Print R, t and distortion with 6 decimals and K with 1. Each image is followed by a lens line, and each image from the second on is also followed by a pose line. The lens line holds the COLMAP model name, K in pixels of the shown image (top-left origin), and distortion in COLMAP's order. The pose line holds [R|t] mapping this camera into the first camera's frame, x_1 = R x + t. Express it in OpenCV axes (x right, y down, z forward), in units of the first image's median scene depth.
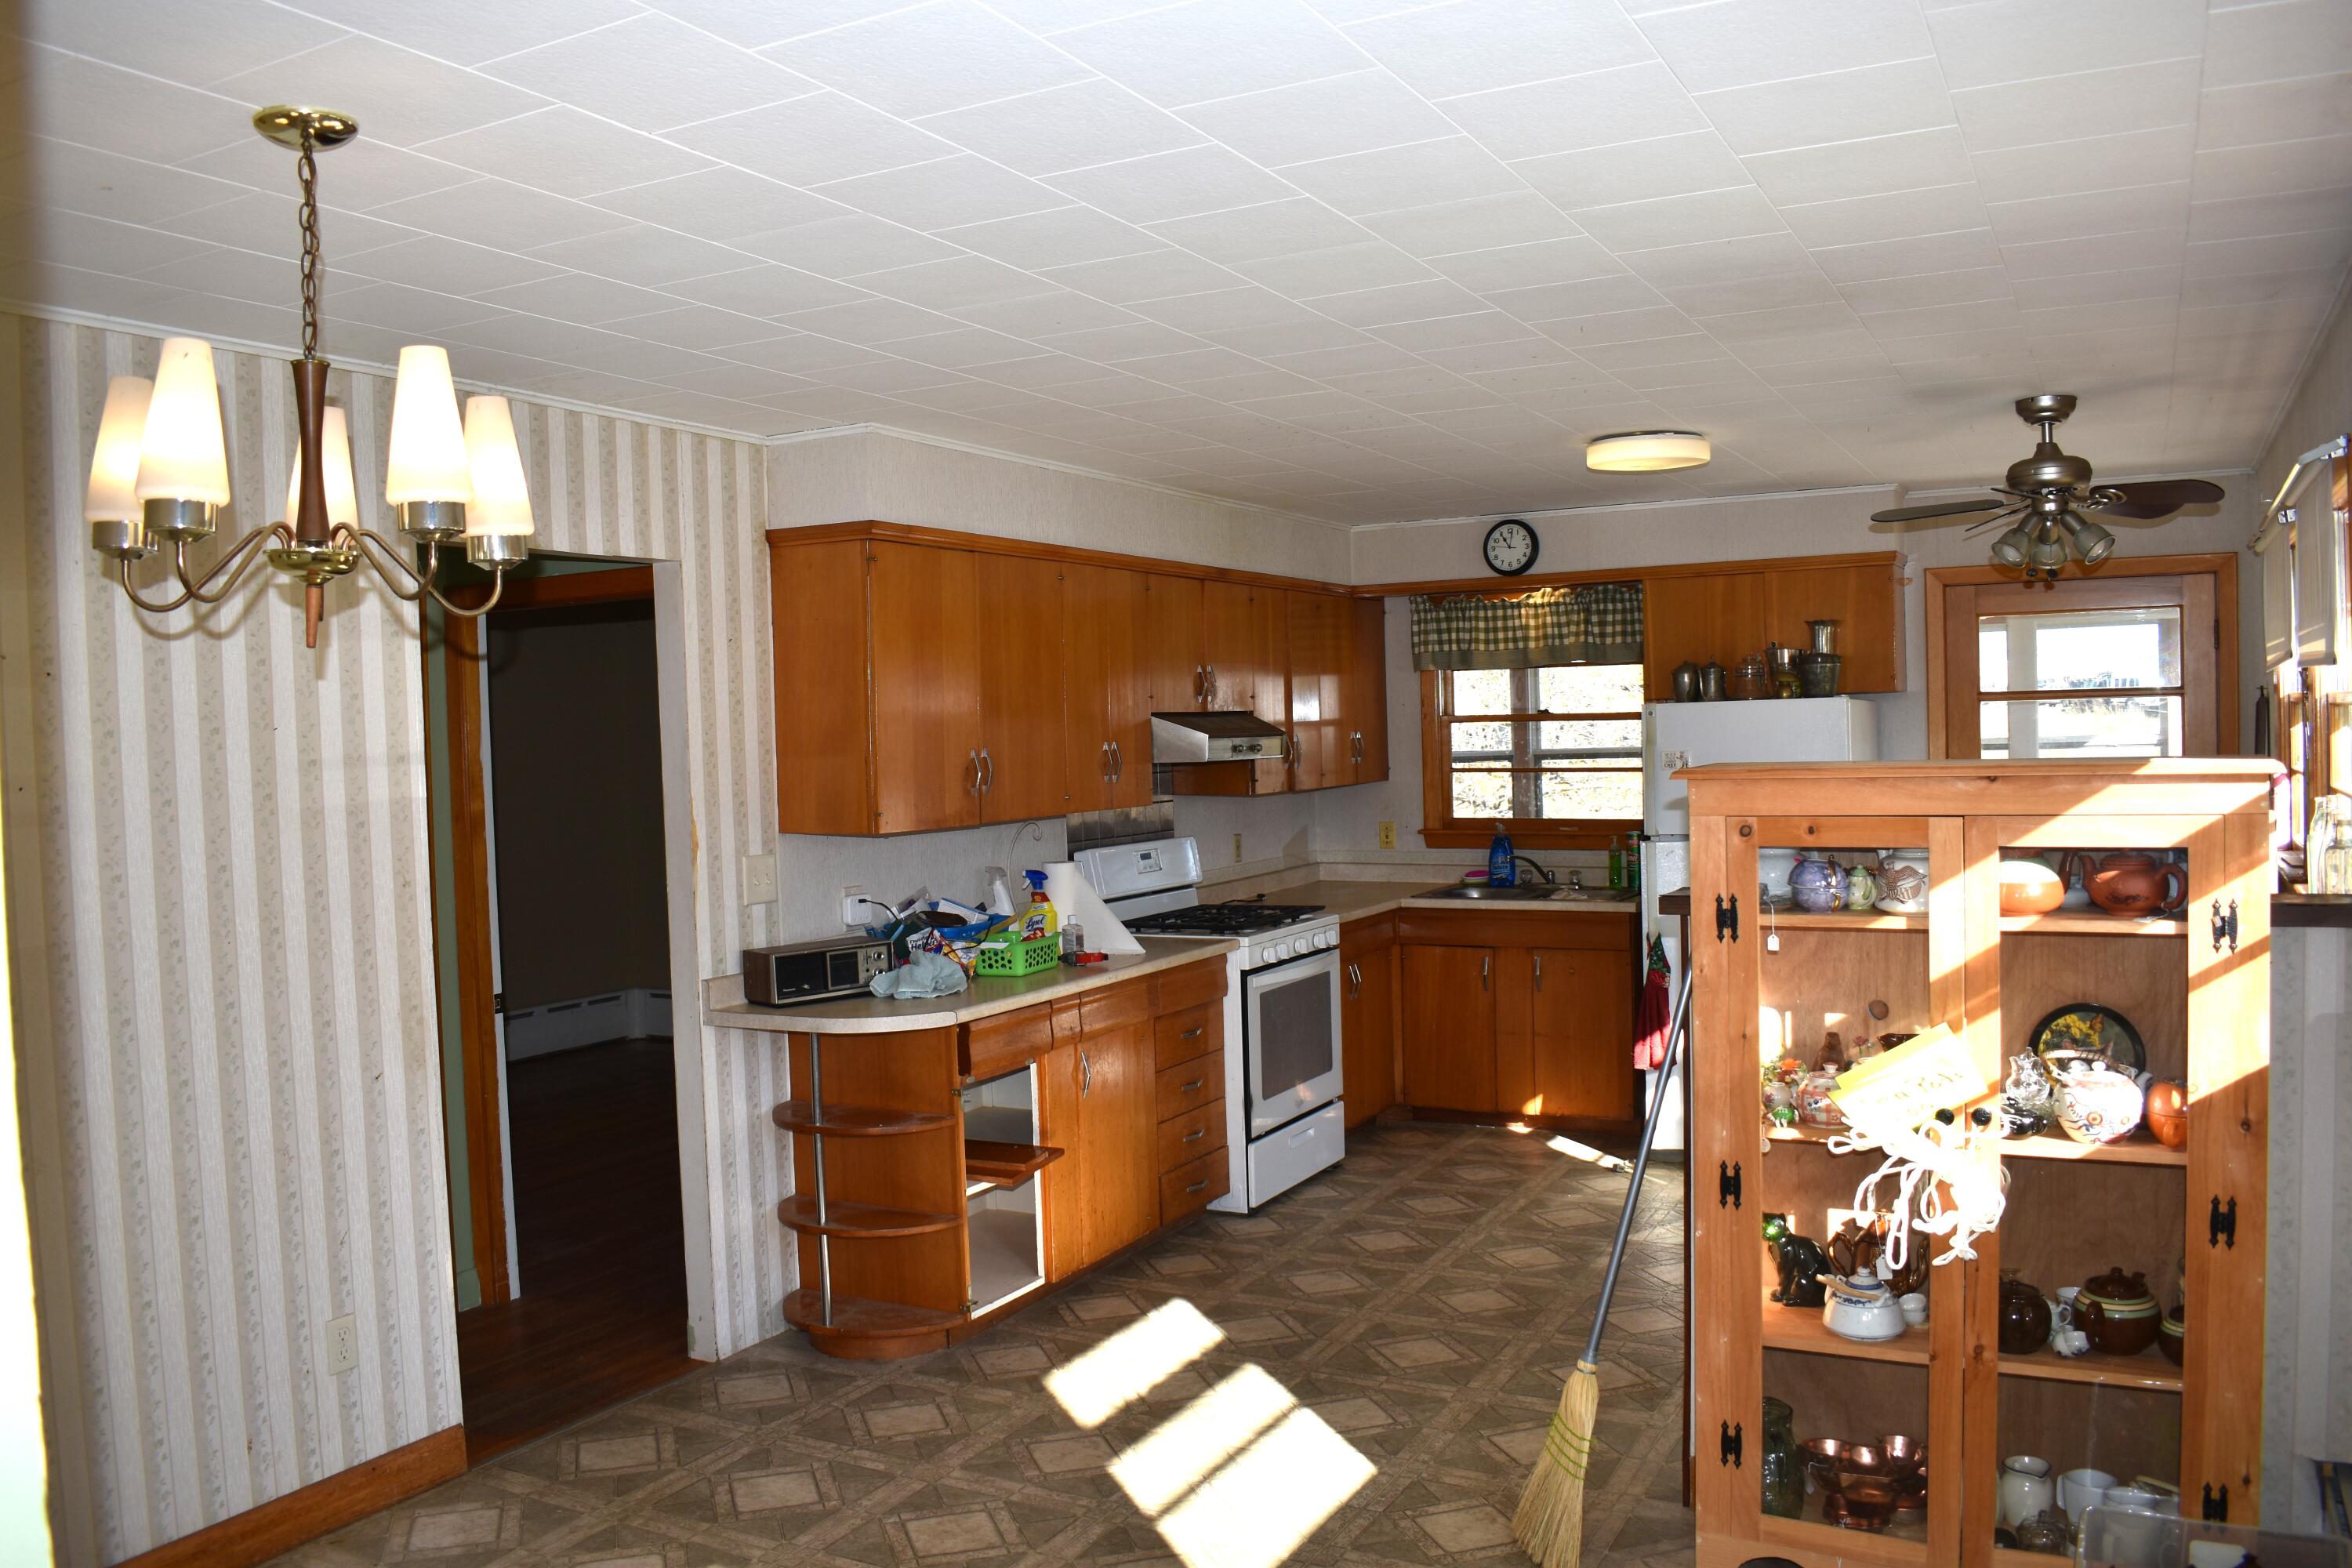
lens RADIAL K [[1877.5, 0, 1174.9], [0, 1877.5, 814.4], [0, 0, 1]] dist [-0.061333, 0.003890]
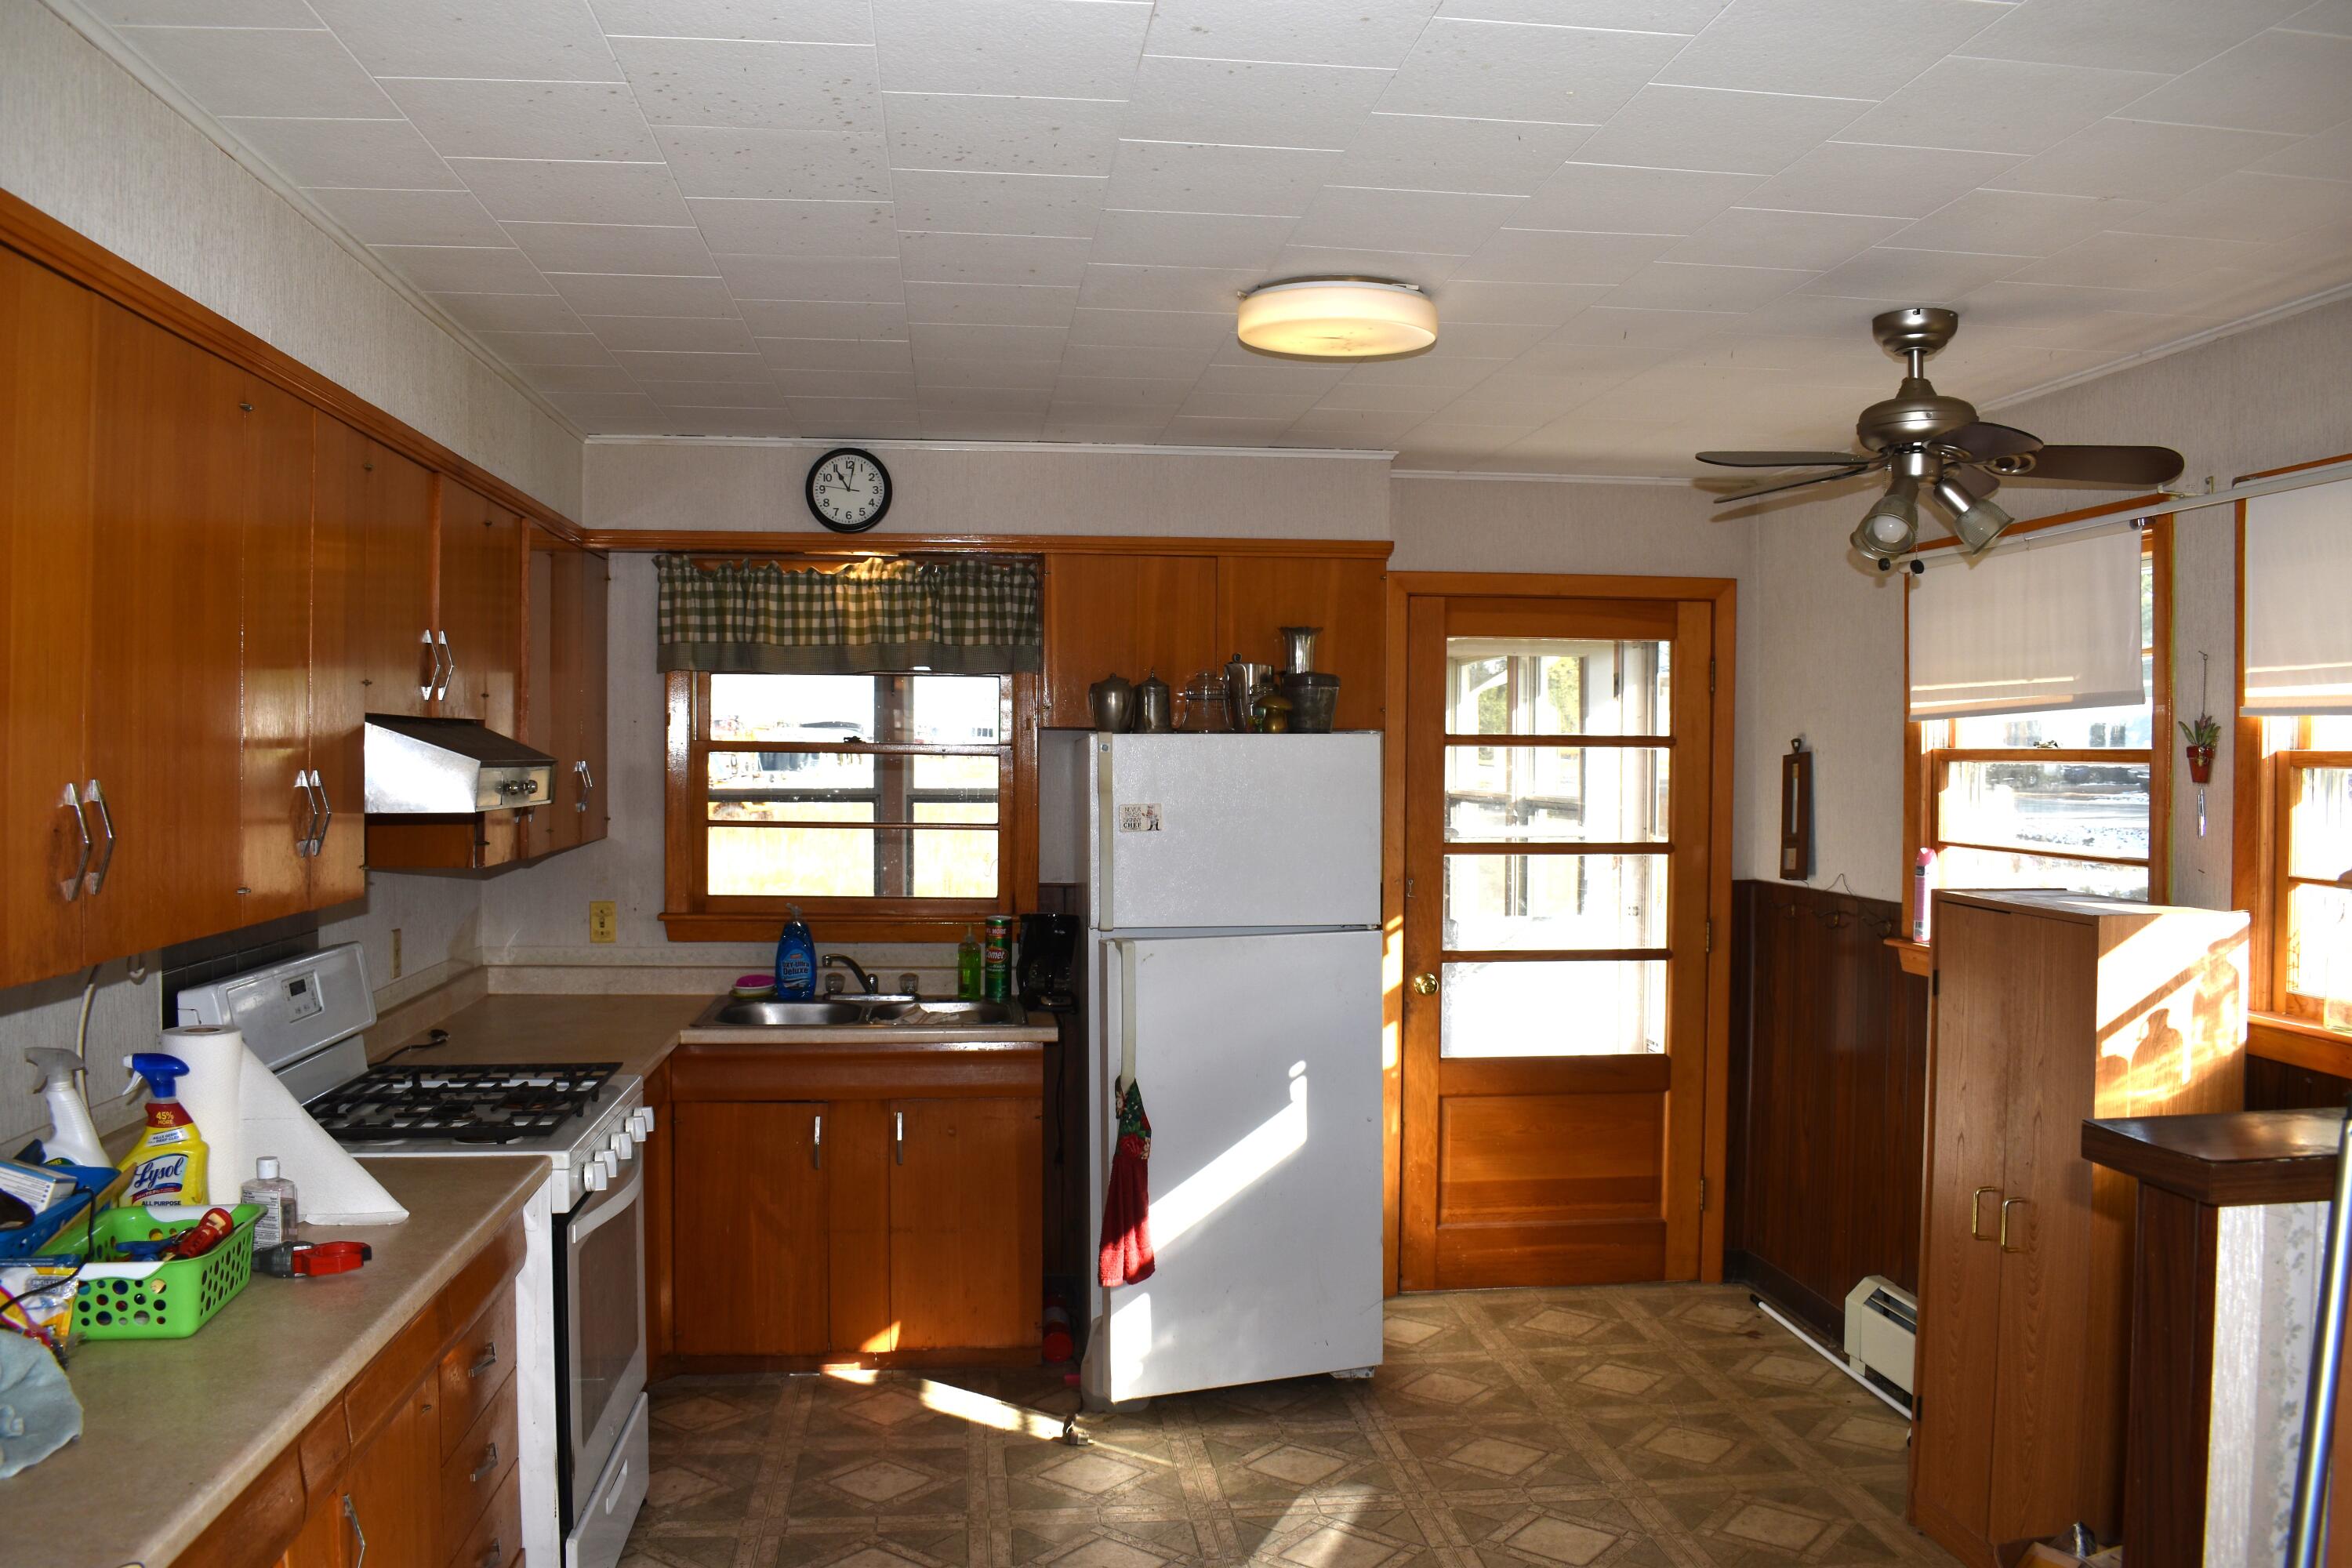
lens RADIAL K [[1877.5, 0, 1174.9], [0, 1877.5, 814.4], [0, 0, 1]] dist [-0.061333, 0.003890]
pose [[0.825522, 0.014021, 0.564196, -0.095205], [-0.003663, 0.999803, -0.019487, -0.015523], [-0.564358, 0.014020, 0.825411, 0.387928]]
